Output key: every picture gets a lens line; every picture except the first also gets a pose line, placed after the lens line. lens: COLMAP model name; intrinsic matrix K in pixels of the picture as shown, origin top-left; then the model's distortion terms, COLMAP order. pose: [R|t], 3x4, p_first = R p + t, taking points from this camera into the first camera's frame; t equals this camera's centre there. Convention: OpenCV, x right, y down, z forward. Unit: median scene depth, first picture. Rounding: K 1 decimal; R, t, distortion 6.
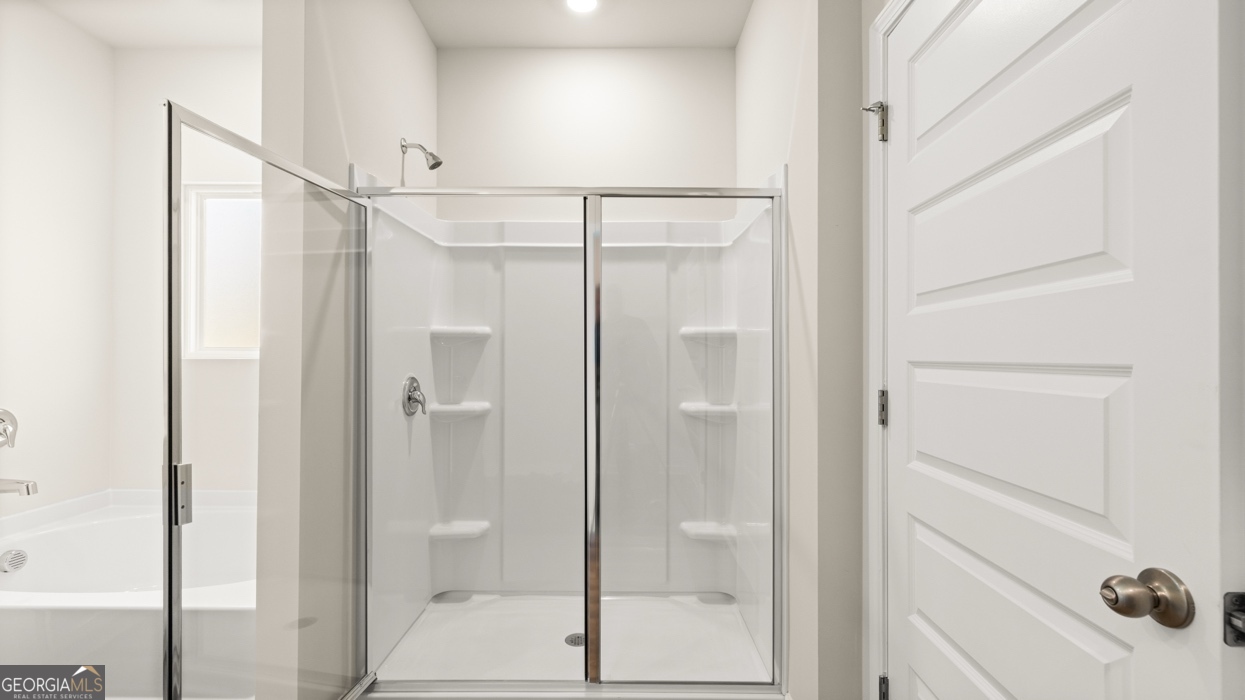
lens RADIAL K [[524.6, 0, 622.0], [0, 524.6, 351.2], [0, 0, 1]] dist [0.001012, -0.000856]
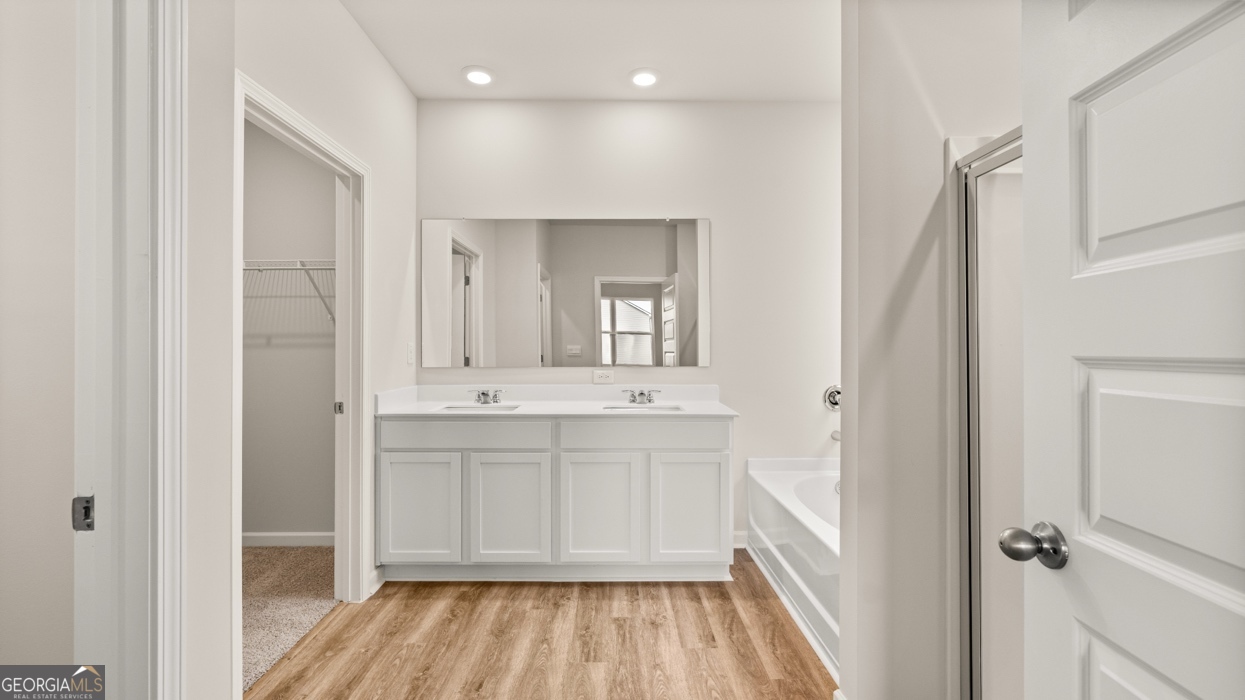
lens RADIAL K [[524.6, 0, 622.4], [0, 524.6, 349.2], [0, 0, 1]] dist [0.001012, -0.000856]
pose [[0.997965, -0.008408, 0.063211, 0.013178], [0.008347, 0.999964, 0.001231, 0.005292], [-0.063219, -0.000701, 0.997999, 0.460408]]
